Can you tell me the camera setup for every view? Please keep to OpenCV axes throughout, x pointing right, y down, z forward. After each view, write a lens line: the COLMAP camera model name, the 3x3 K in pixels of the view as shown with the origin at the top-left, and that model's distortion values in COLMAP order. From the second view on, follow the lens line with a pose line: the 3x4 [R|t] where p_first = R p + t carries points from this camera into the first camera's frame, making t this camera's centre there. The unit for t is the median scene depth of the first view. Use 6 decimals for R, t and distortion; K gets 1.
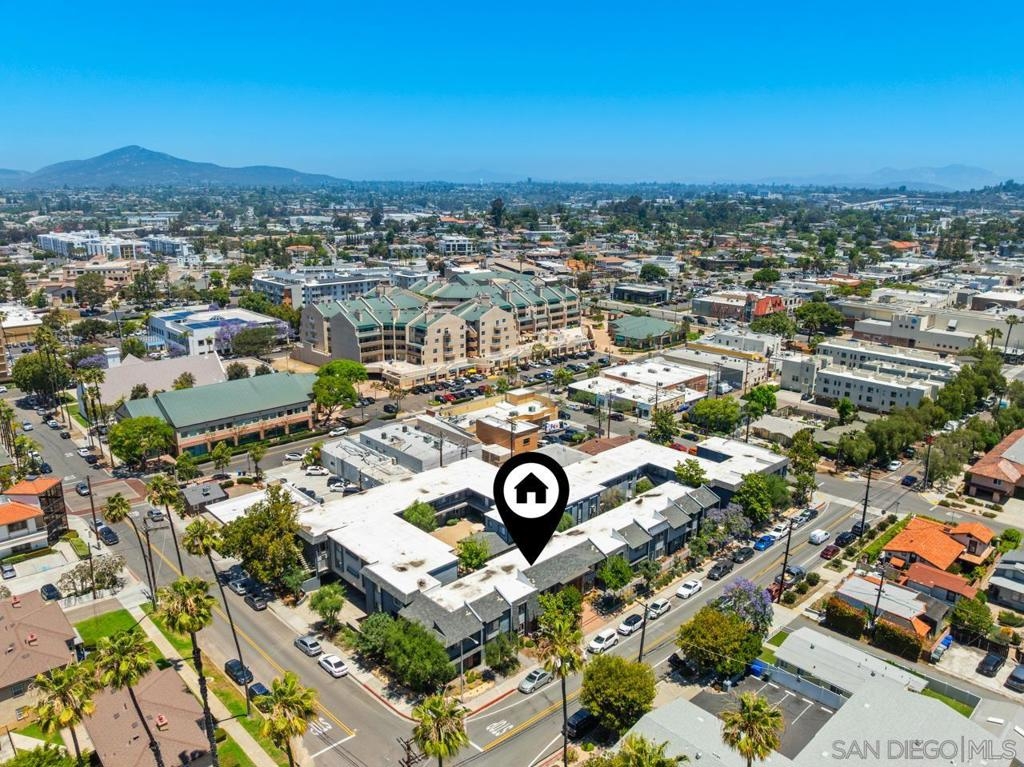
lens RADIAL K [[721.8, 0, 512.2], [0, 721.8, 381.6], [0, 0, 1]] dist [-0.034365, -0.005260]
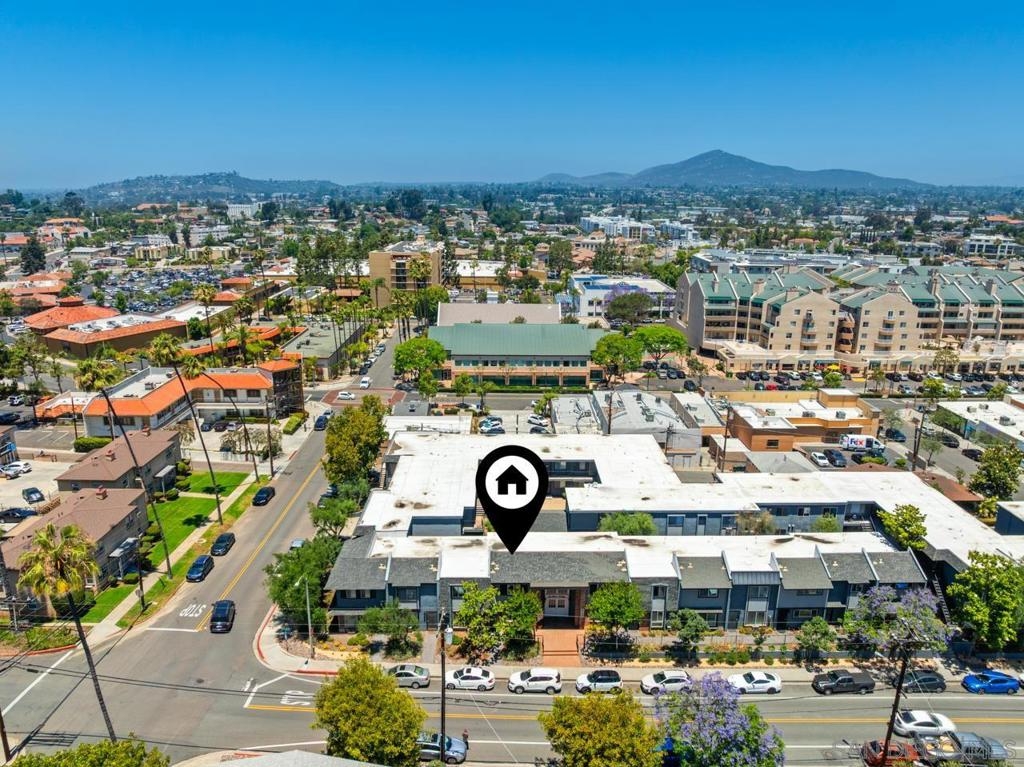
lens RADIAL K [[721.8, 0, 511.0], [0, 721.8, 385.3], [0, 0, 1]] dist [-0.034365, -0.005260]
pose [[0.740626, 0.178187, -0.647860, 0.197354], [-0.177750, 0.981804, 0.066833, 0.014897], [0.647980, 0.065659, 0.758822, 0.170202]]
